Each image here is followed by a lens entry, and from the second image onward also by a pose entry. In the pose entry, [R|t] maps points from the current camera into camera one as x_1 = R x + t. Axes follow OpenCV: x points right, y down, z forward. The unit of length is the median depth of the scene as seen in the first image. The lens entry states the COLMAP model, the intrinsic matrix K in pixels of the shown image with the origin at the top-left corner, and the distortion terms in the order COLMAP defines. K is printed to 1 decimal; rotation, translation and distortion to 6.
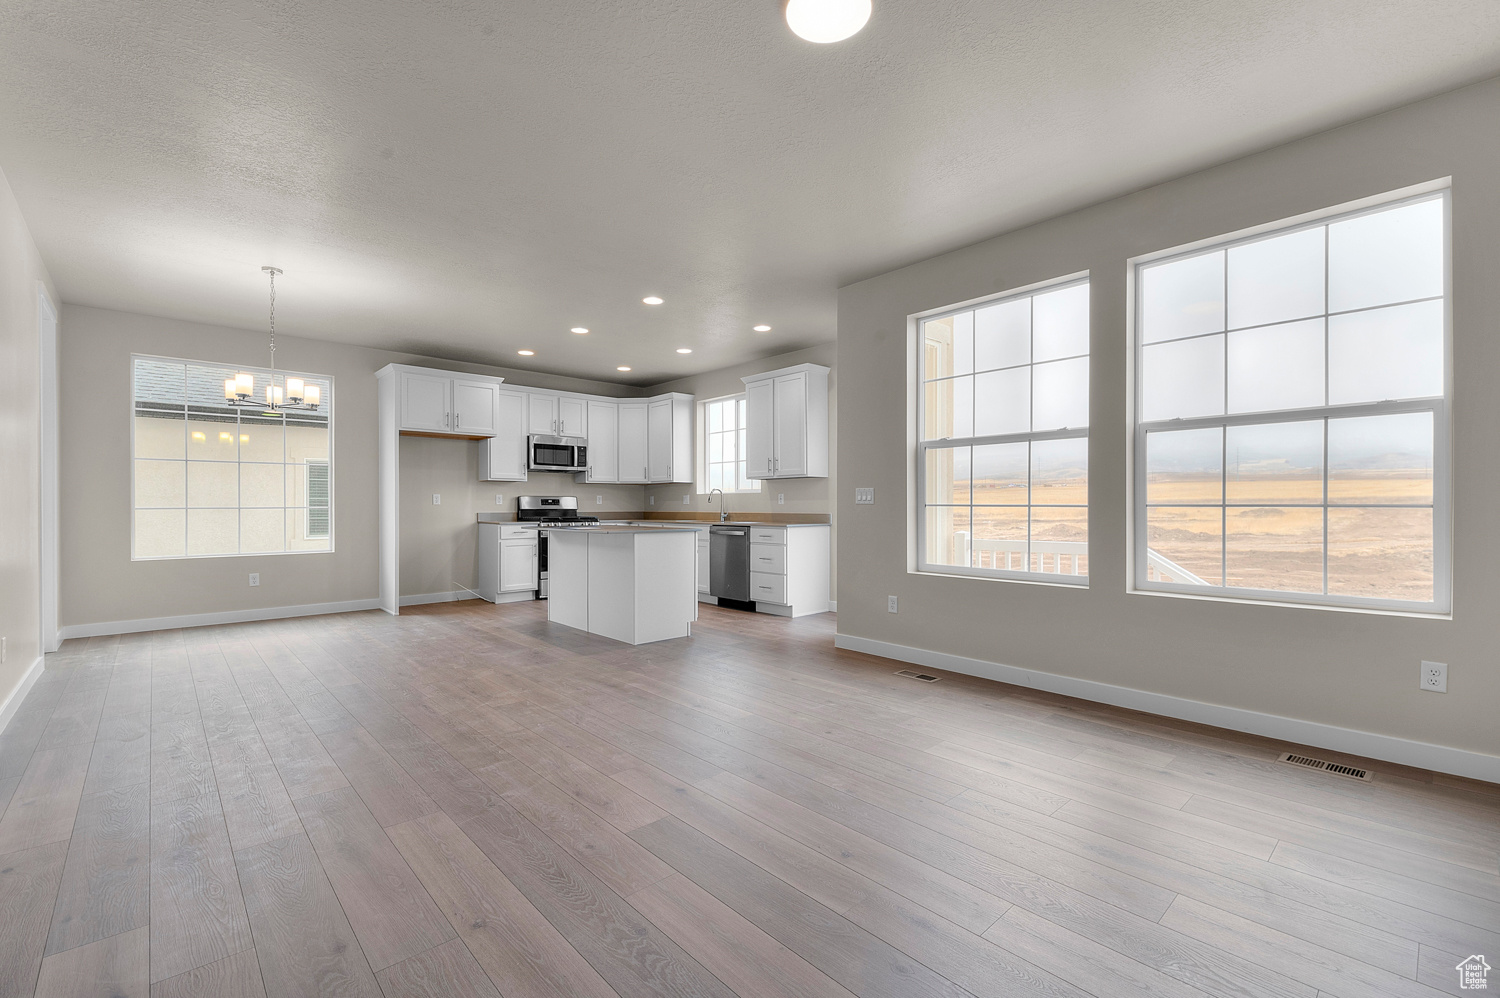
lens RADIAL K [[631.7, 0, 757.3], [0, 631.7, 504.3], [0, 0, 1]] dist [0.016601, -0.000009]
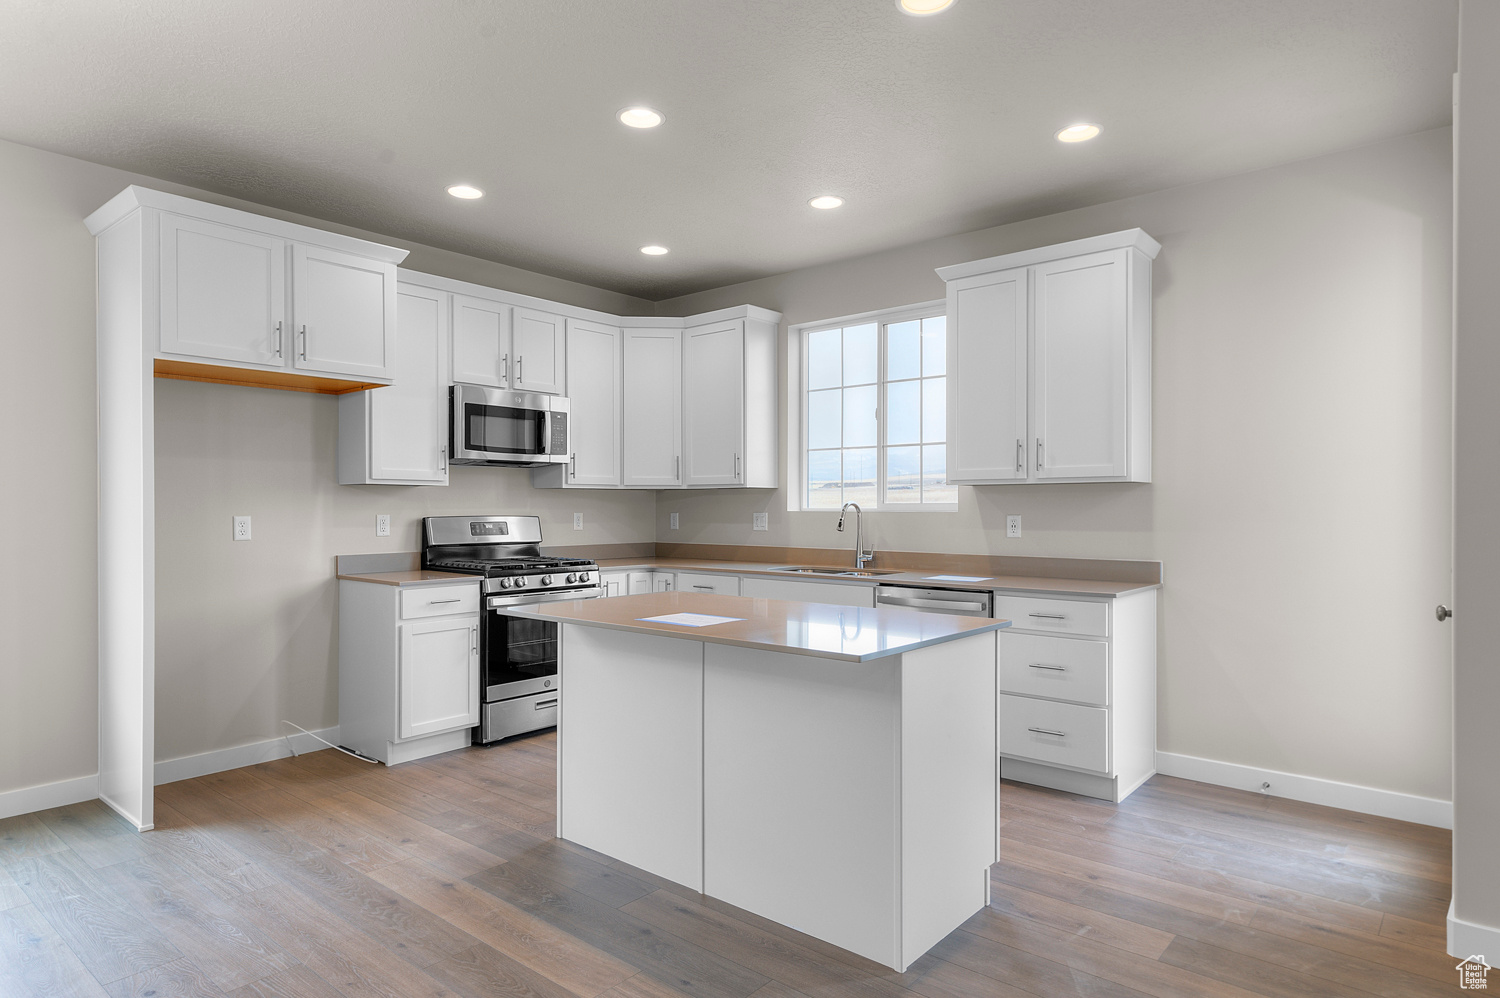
lens RADIAL K [[854.9, 0, 763.4], [0, 854.9, 508.0], [0, 0, 1]] dist [0.006287, 0.005025]
pose [[0.992224, 0.000733, 0.124466, -0.212520], [-0.001128, 0.999995, 0.003106, -0.022091], [-0.124463, -0.003223, 0.992219, 0.353474]]
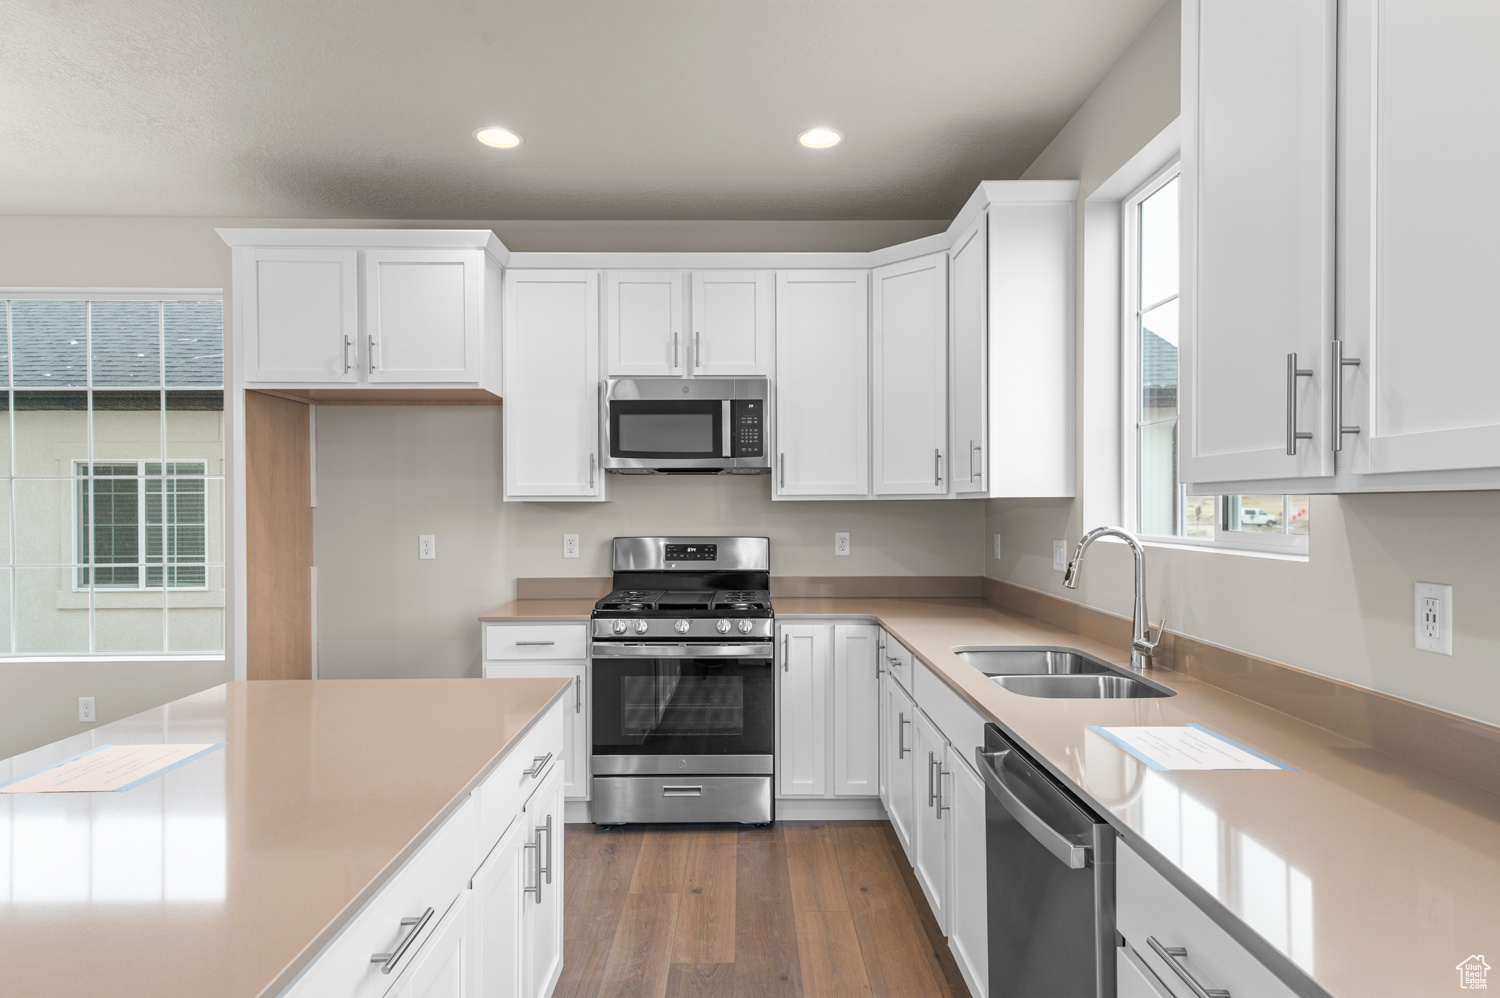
lens RADIAL K [[854.9, 0, 760.2], [0, 854.9, 509.2], [0, 0, 1]] dist [0.006287, 0.005025]
pose [[0.745185, 0.002096, -0.666855, 0.051137], [0.002822, 0.999976, 0.006296, -0.034330], [0.666852, -0.006574, 0.745161, 0.673004]]
